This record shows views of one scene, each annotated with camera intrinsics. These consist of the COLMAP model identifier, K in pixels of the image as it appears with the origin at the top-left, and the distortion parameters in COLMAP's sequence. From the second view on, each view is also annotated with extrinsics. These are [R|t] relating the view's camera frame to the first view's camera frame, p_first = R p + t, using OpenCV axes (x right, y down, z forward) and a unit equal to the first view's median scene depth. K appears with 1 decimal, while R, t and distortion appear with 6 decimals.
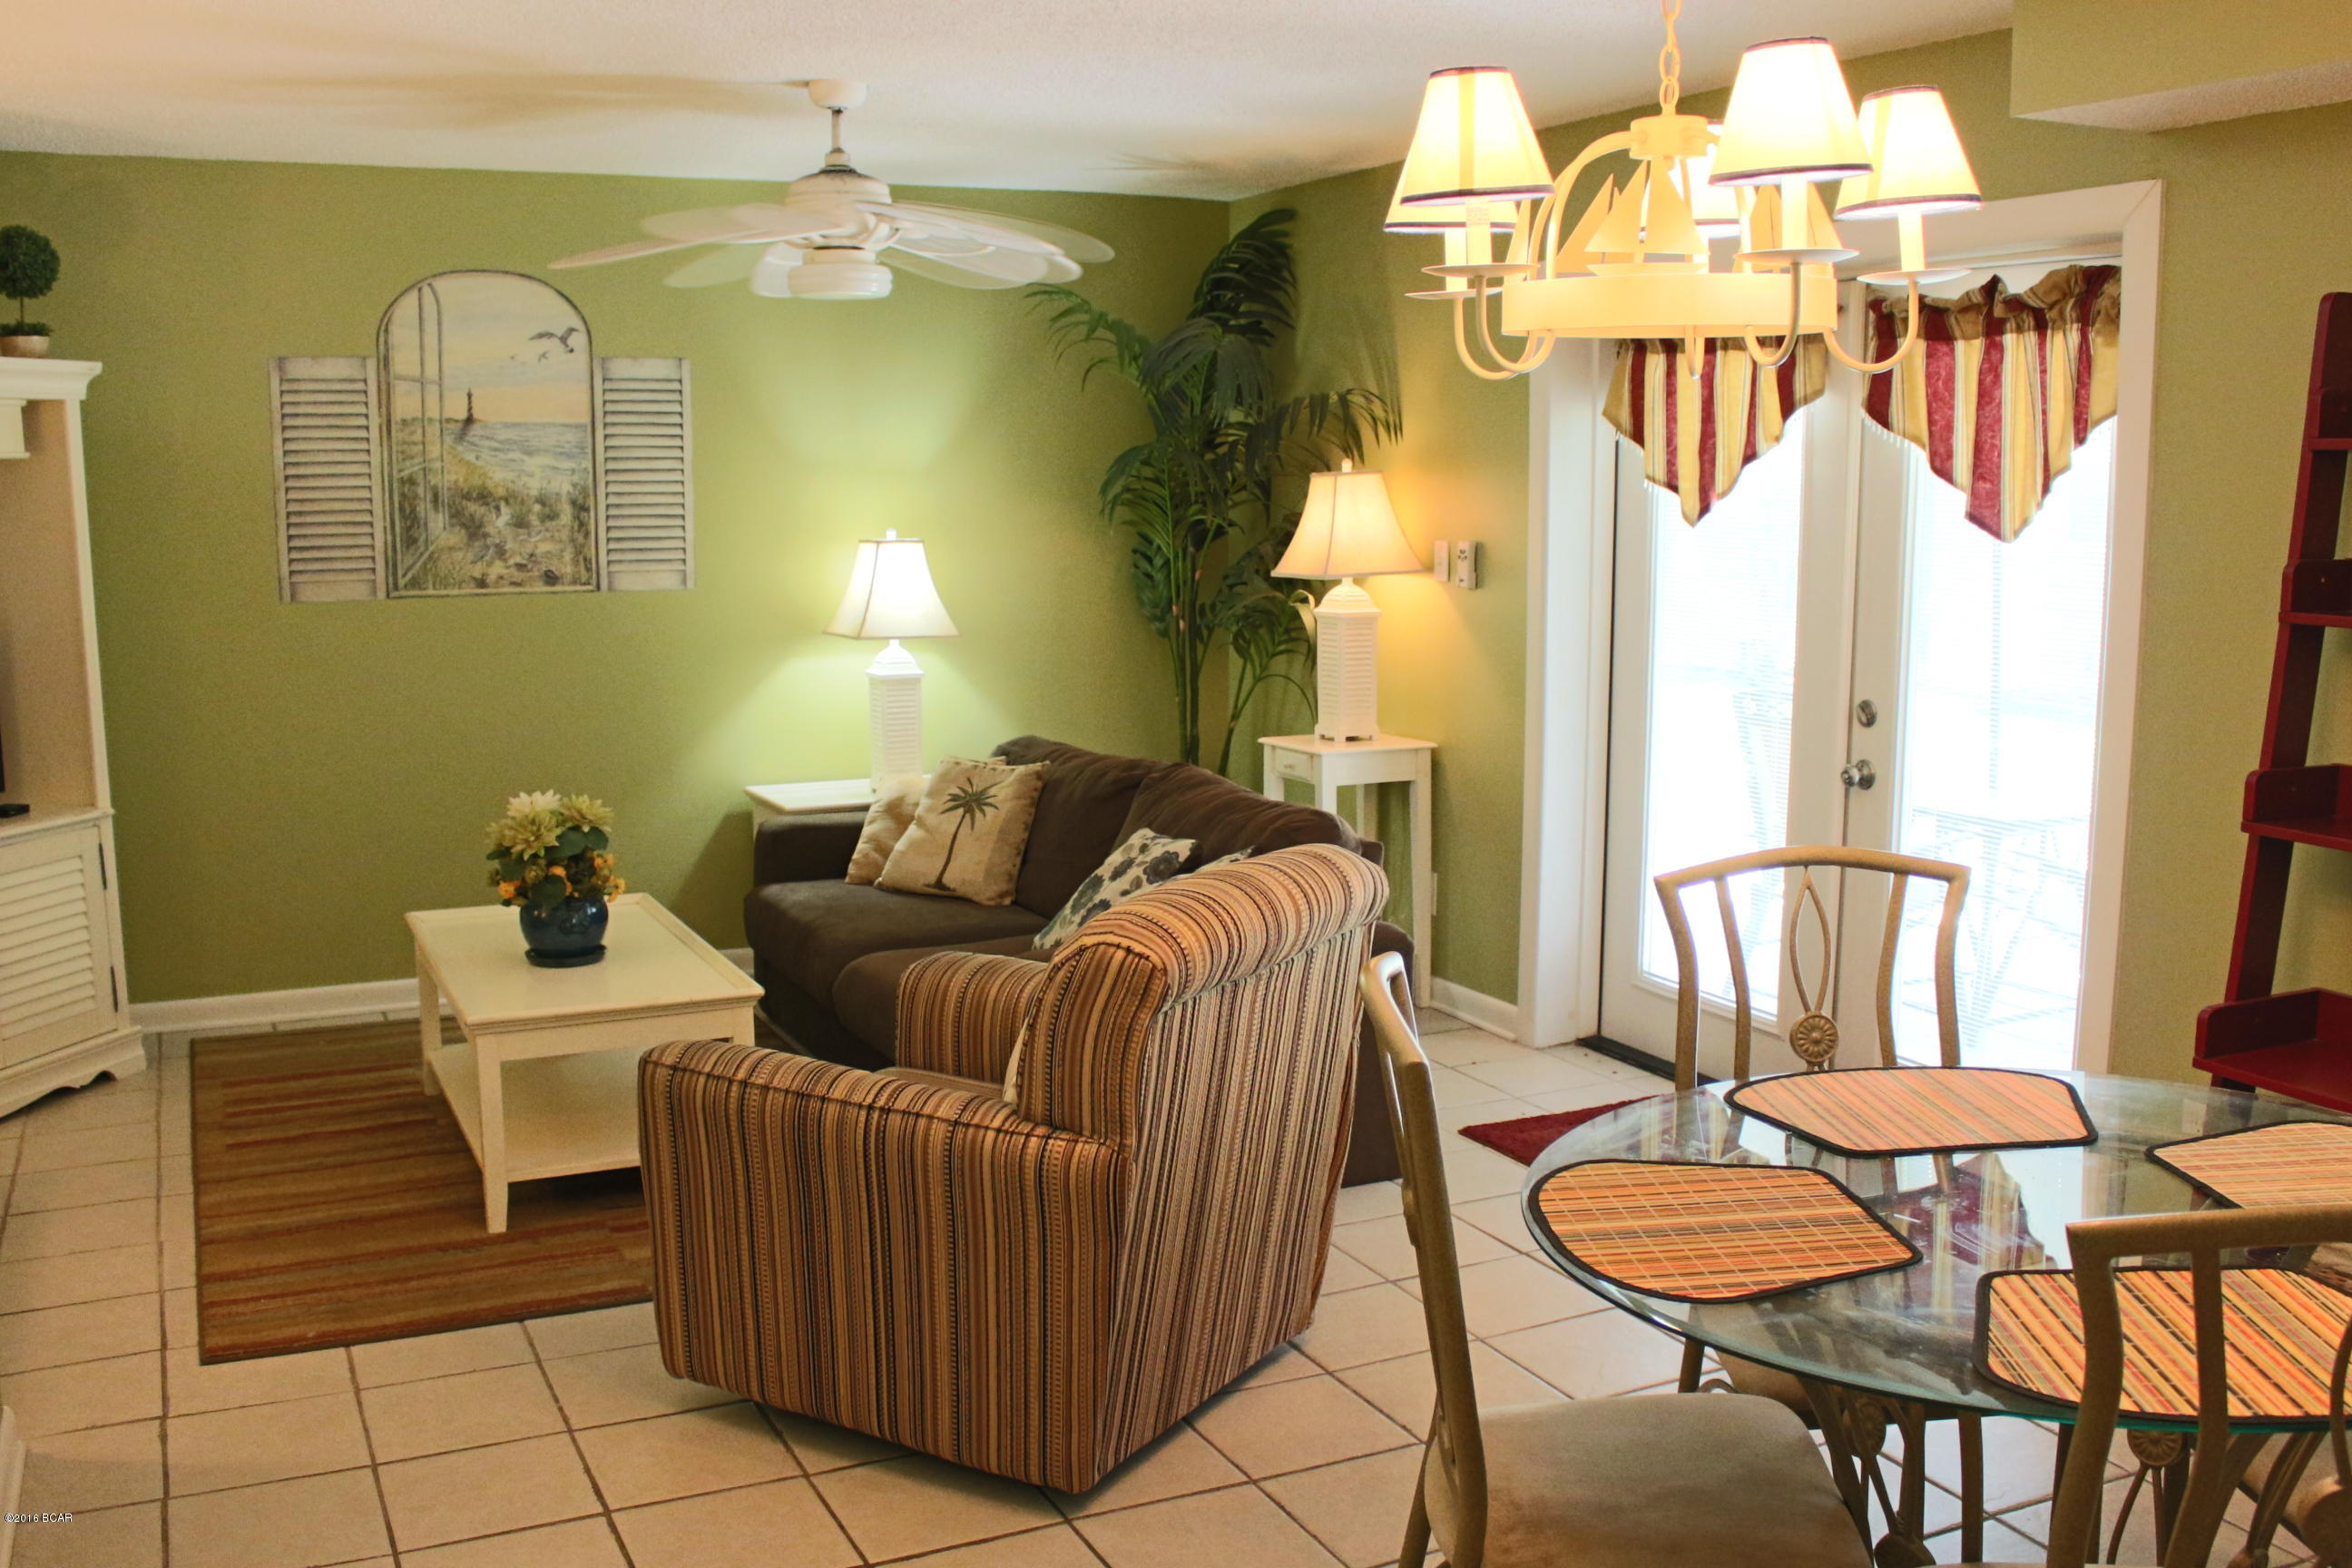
lens RADIAL K [[2166.8, 0, 1168.5], [0, 2166.8, 773.5], [0, 0, 1]] dist [-0.155238, 0.125684]
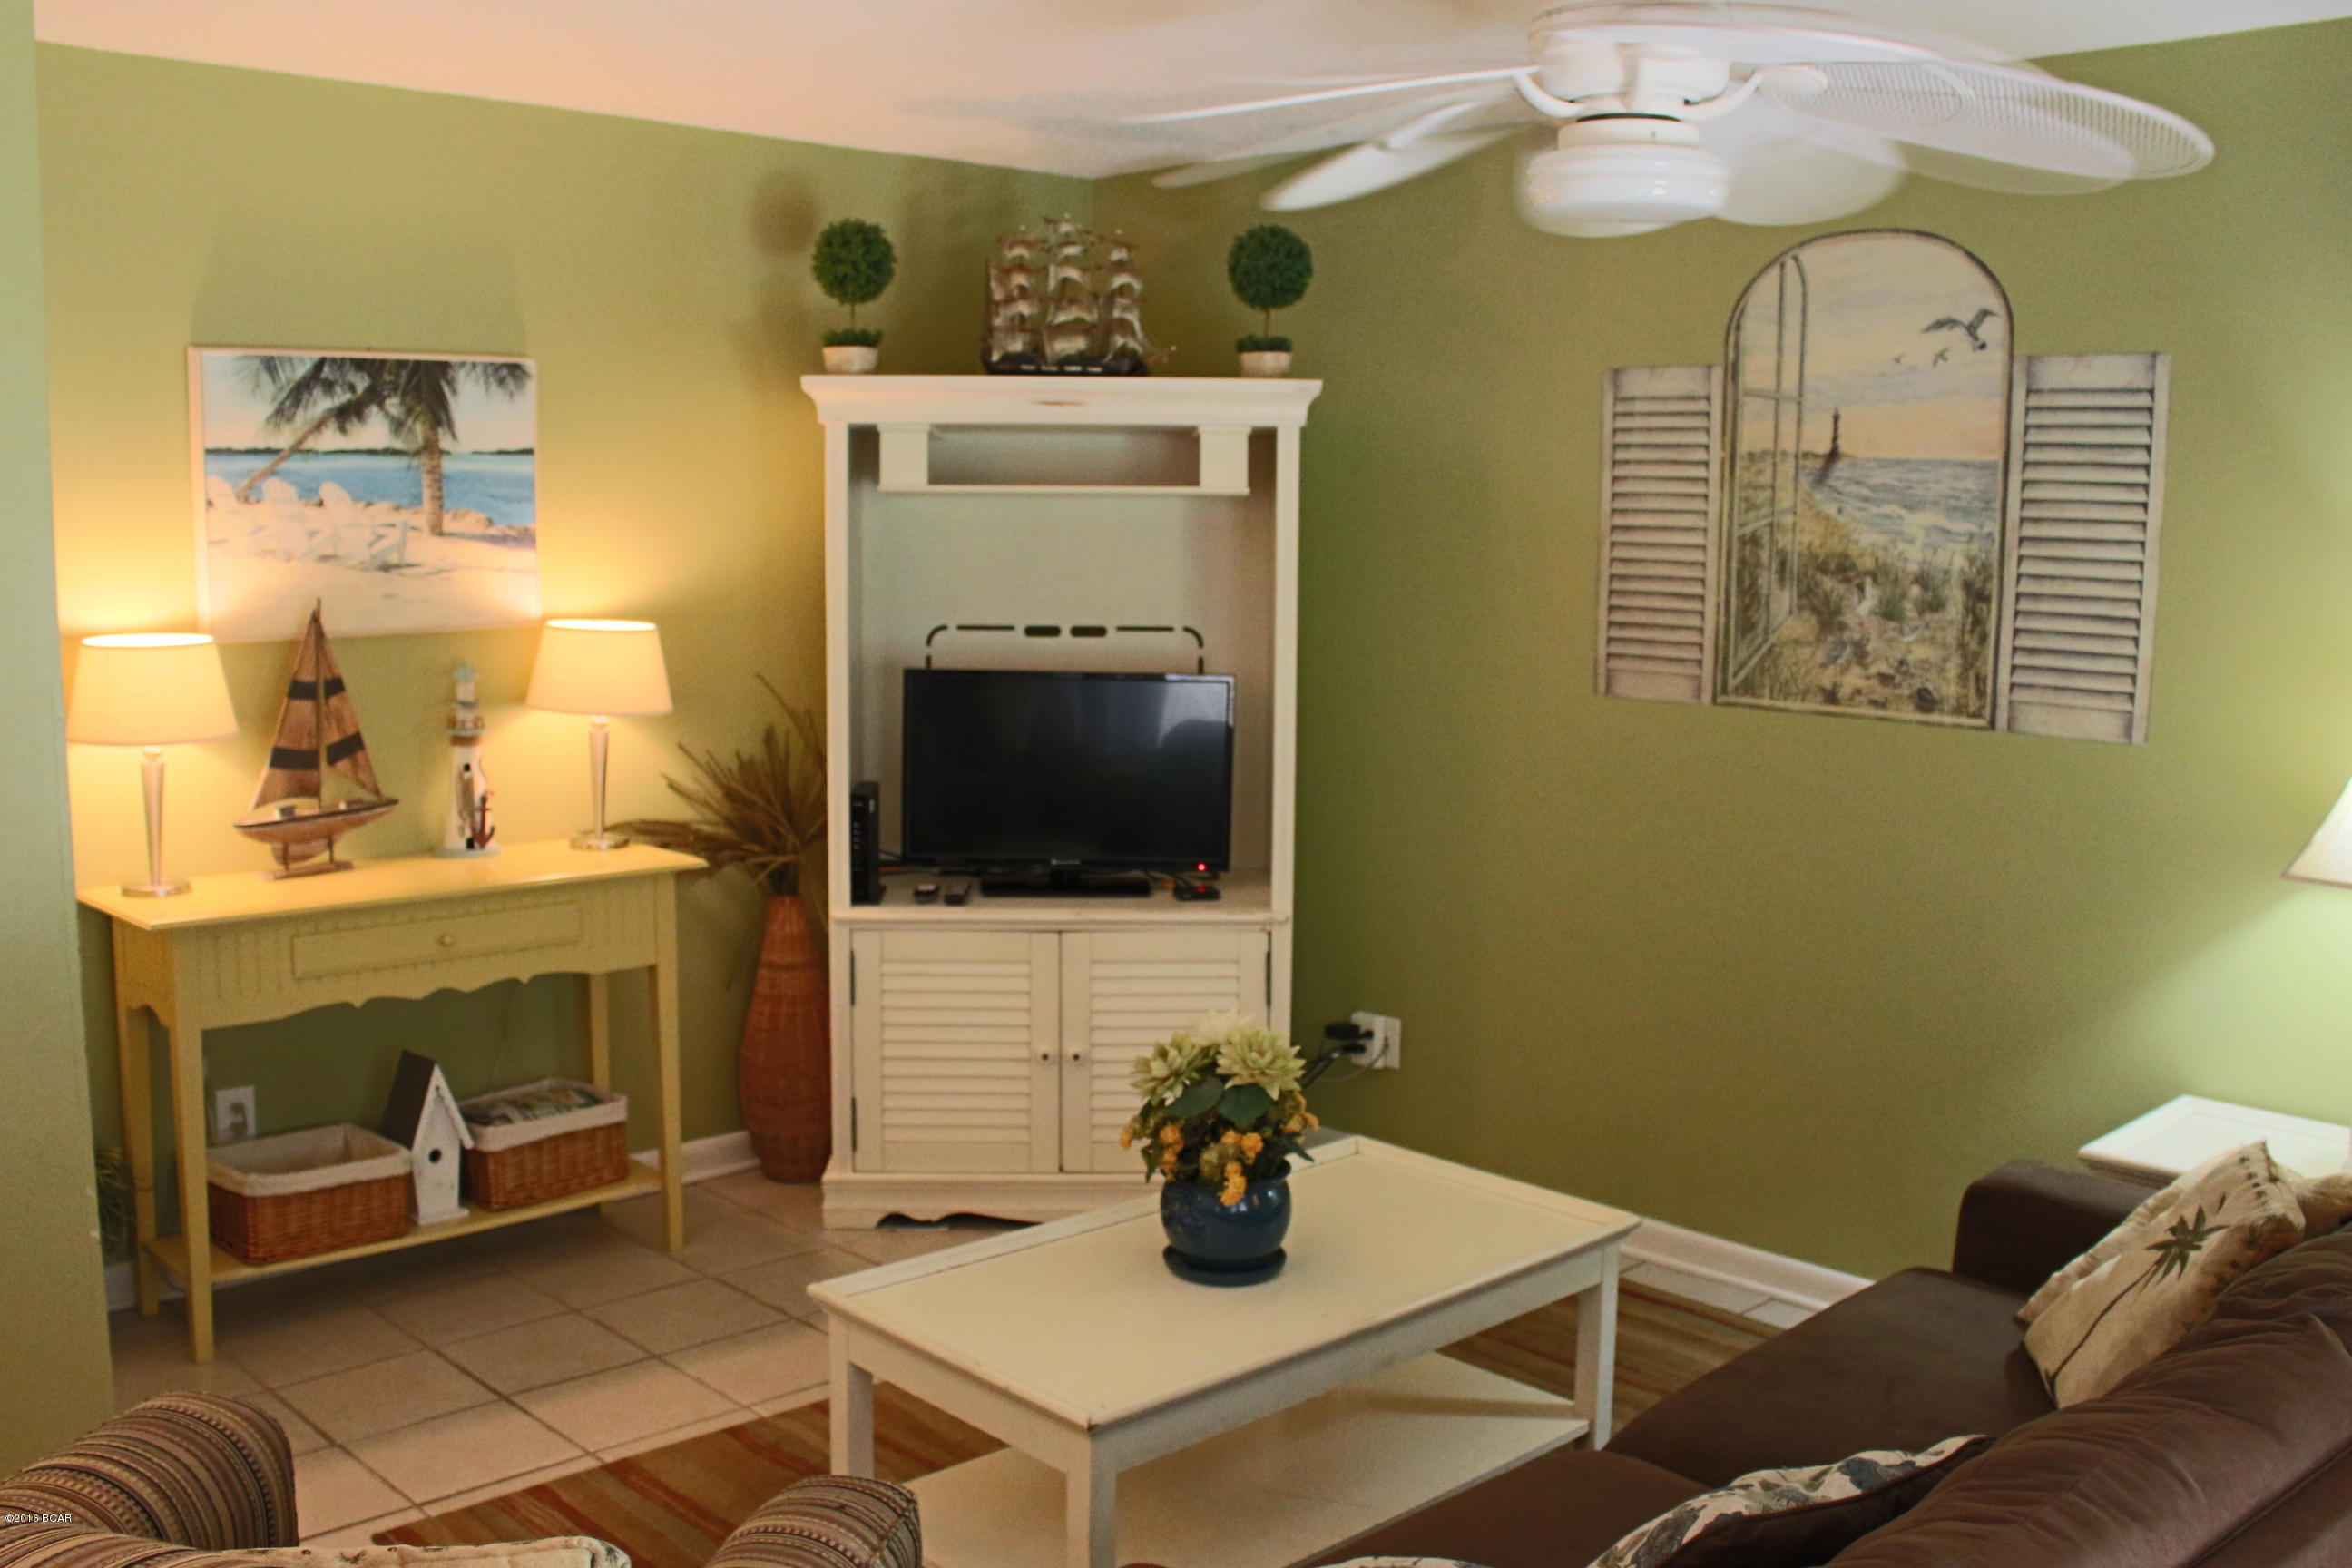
lens RADIAL K [[2166.8, 0, 1168.5], [0, 2166.8, 773.5], [0, 0, 1]] dist [-0.155238, 0.125684]
pose [[0.311223, 0.128433, -0.941618, 0.255669], [-0.145680, 0.985563, 0.086277, -0.094973], [0.939104, 0.110324, 0.325440, 0.598415]]
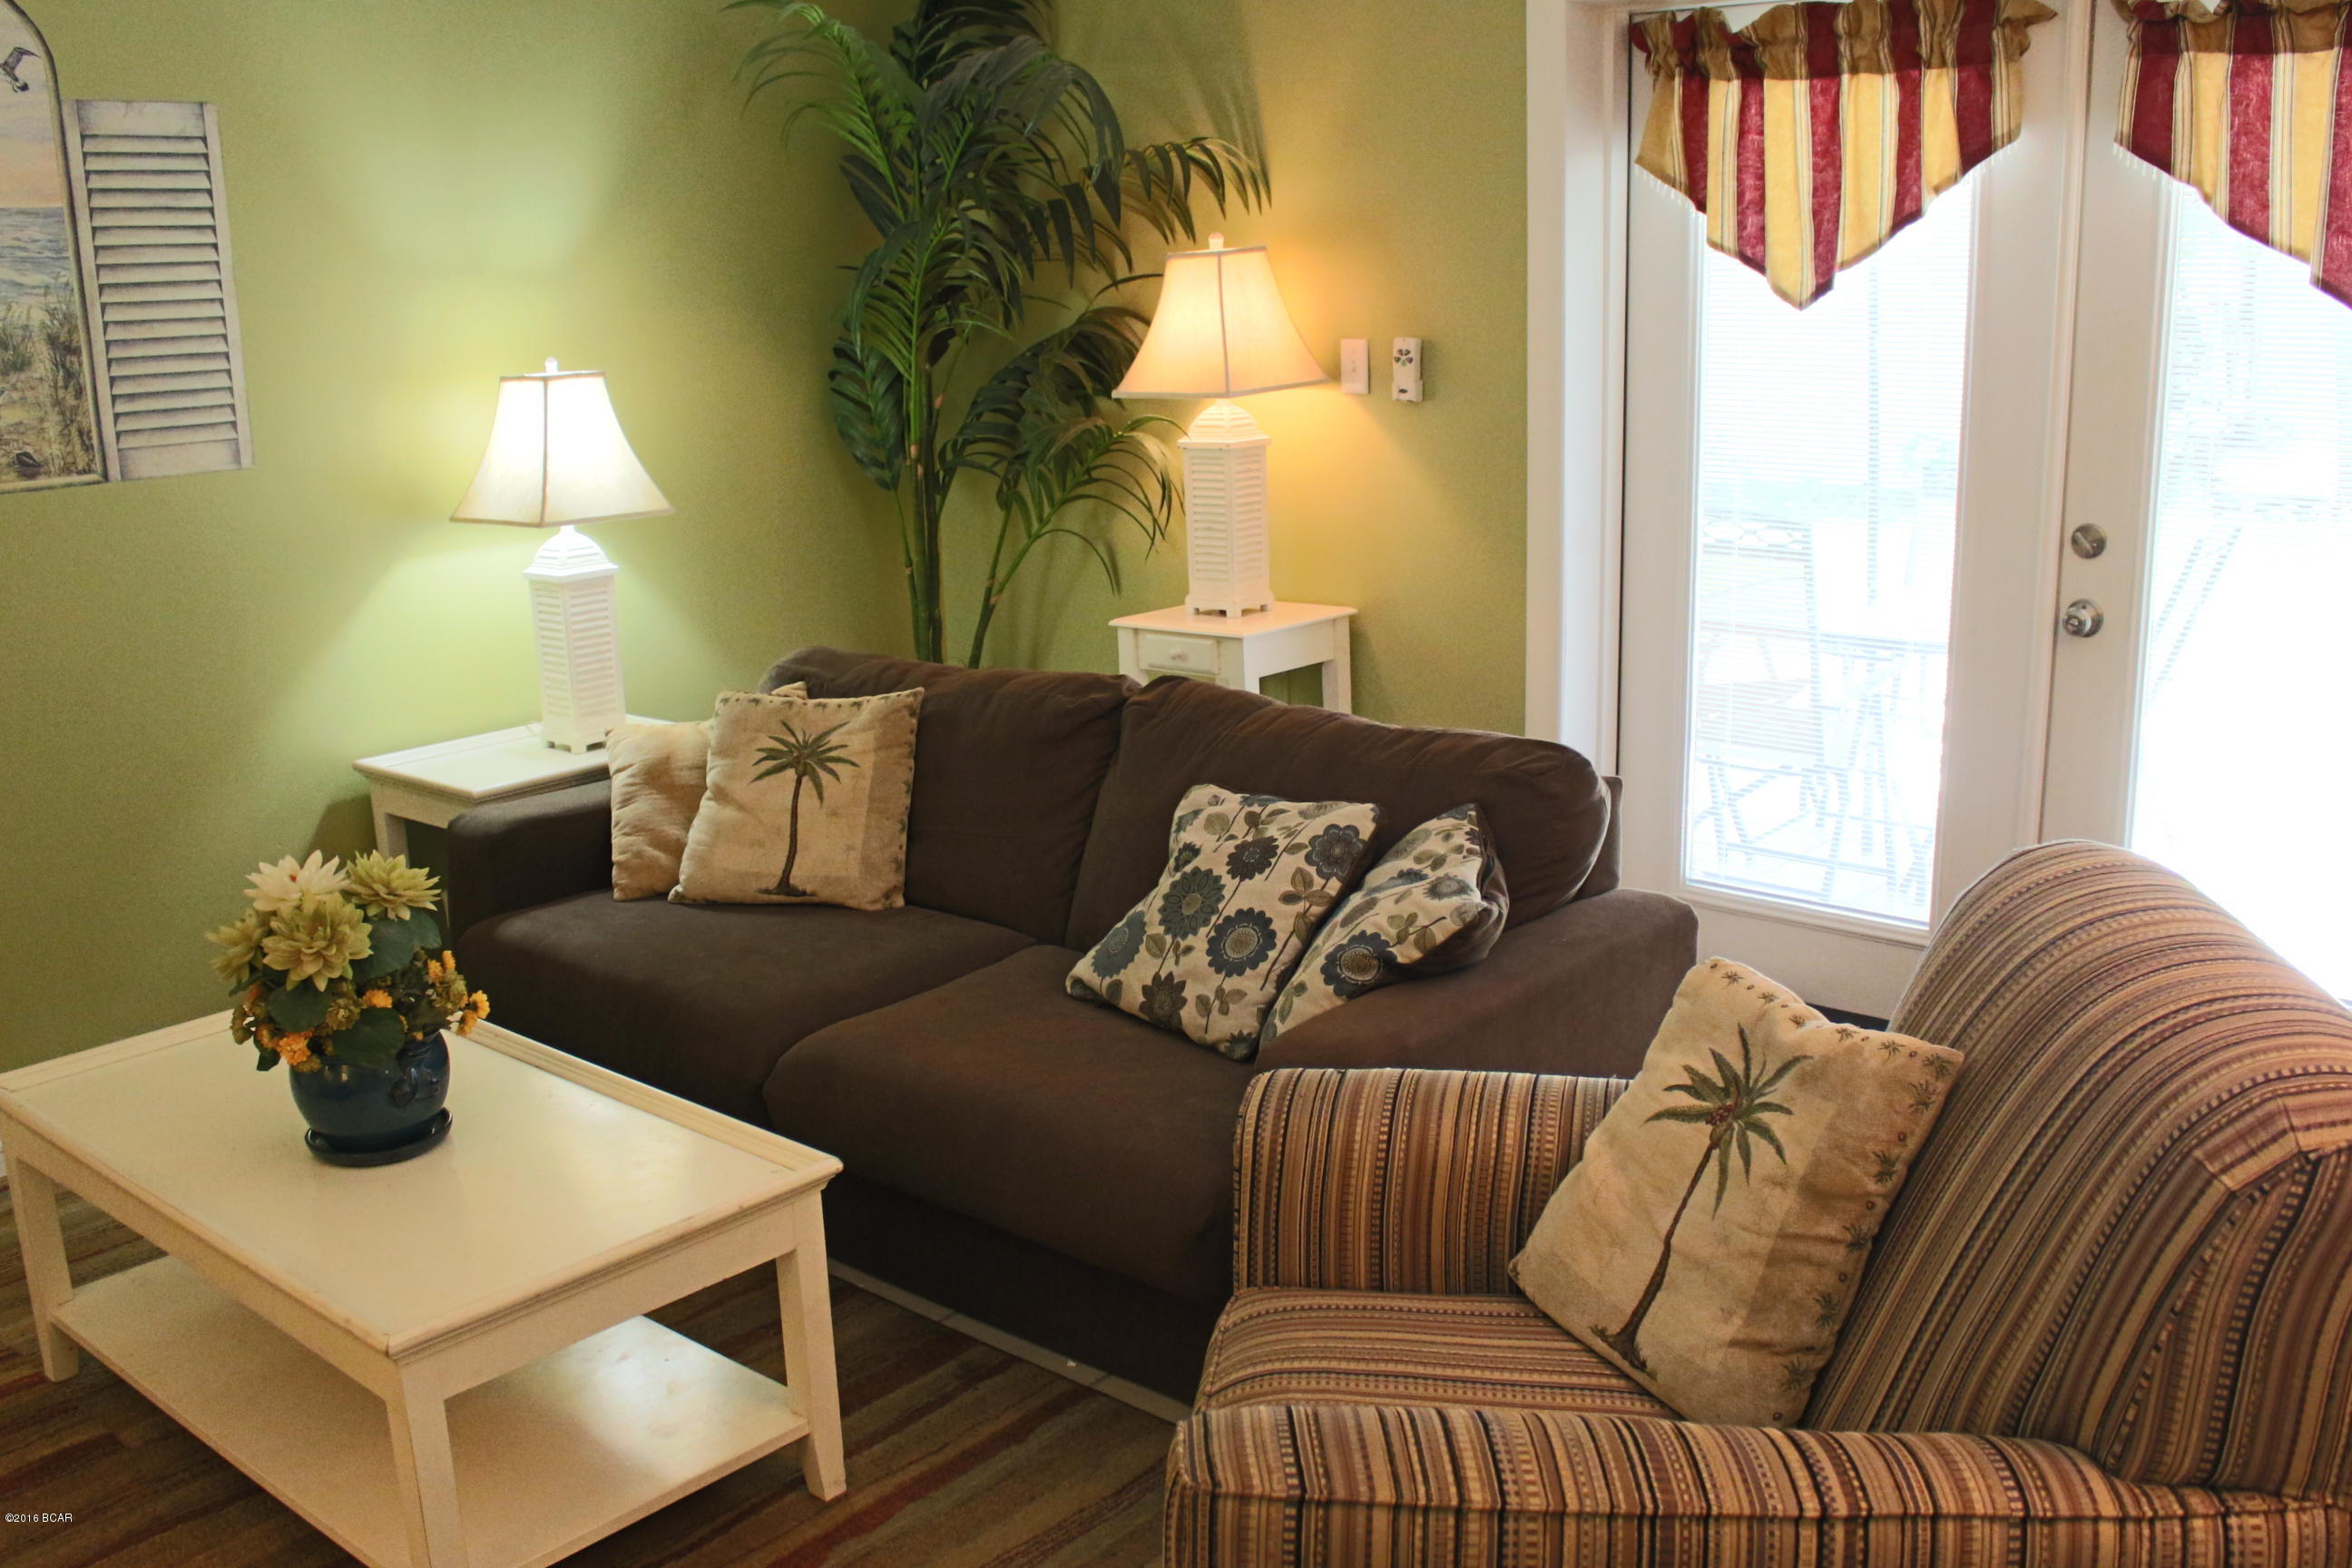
lens RADIAL K [[2166.8, 0, 1168.5], [0, 2166.8, 773.5], [0, 0, 1]] dist [-0.155238, 0.125684]
pose [[0.918750, -0.114570, 0.377853, -0.231870], [0.080550, 0.991237, 0.104698, -0.041586], [-0.386537, -0.065755, 0.919927, 0.326477]]
